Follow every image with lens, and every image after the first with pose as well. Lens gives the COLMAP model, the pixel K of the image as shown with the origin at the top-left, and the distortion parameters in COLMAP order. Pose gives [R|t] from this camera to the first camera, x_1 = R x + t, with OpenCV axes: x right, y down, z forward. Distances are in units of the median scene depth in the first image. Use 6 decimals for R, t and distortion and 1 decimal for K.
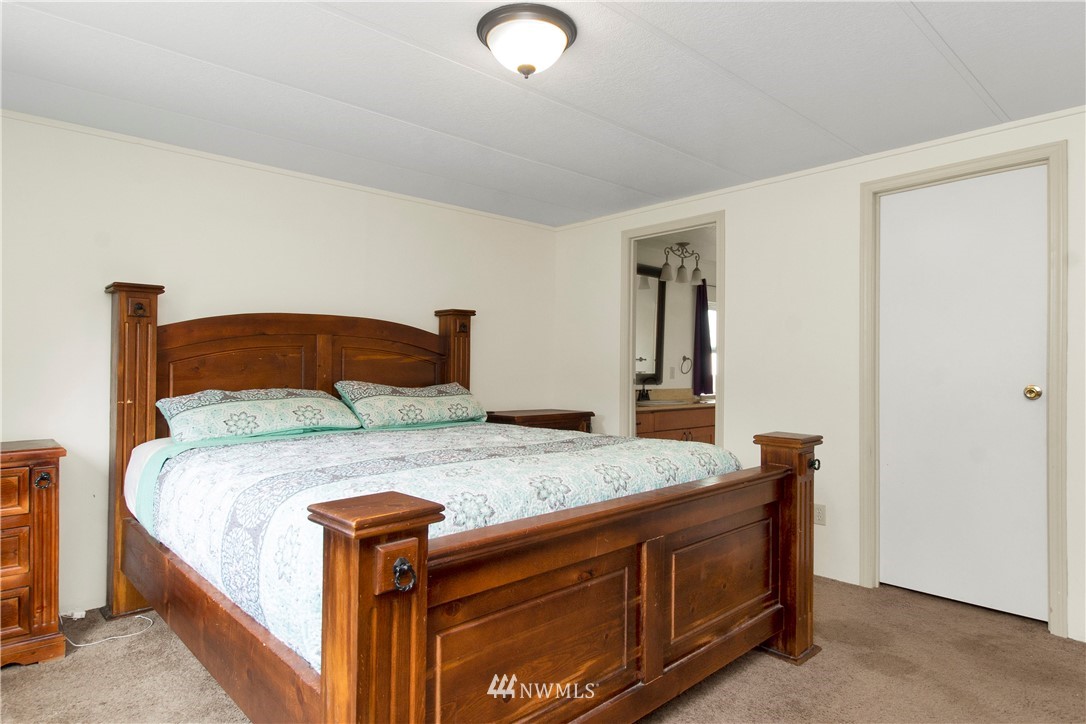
lens RADIAL K [[628.5, 0, 547.9], [0, 628.5, 365.7], [0, 0, 1]] dist [0.001909, 0.006605]
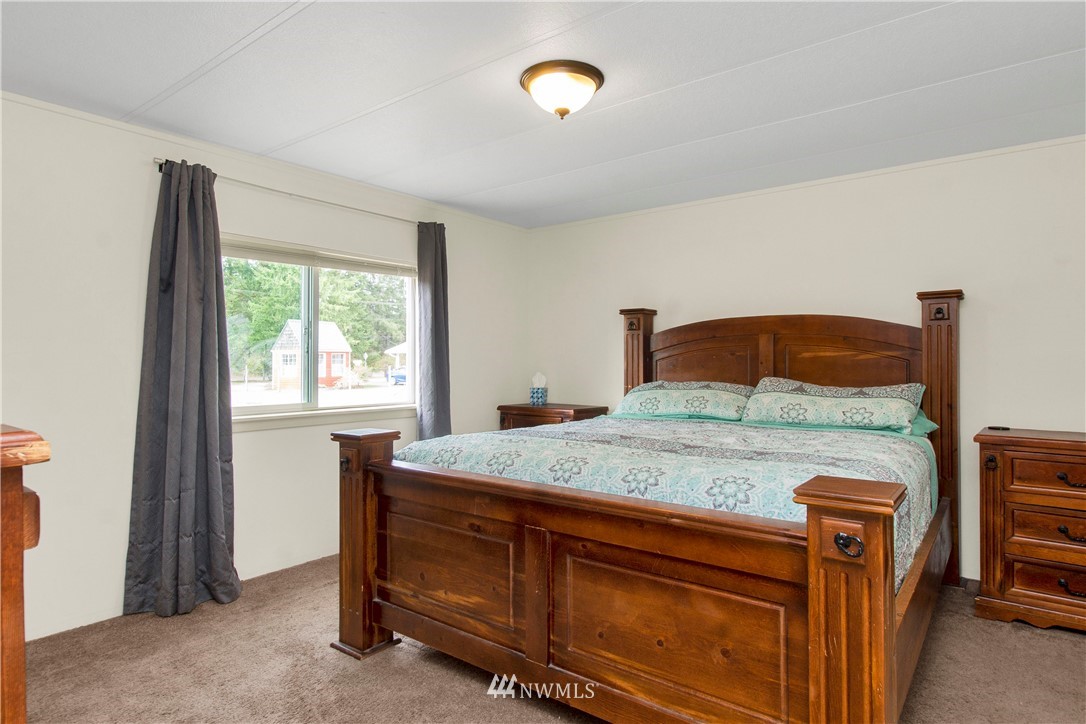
lens RADIAL K [[628.5, 0, 549.8], [0, 628.5, 355.4], [0, 0, 1]] dist [0.001909, 0.006605]
pose [[0.146160, -0.009472, -0.989216, 0.692114], [0.002325, 0.999955, -0.009231, -0.003747], [0.989258, -0.000951, 0.146176, 0.492952]]
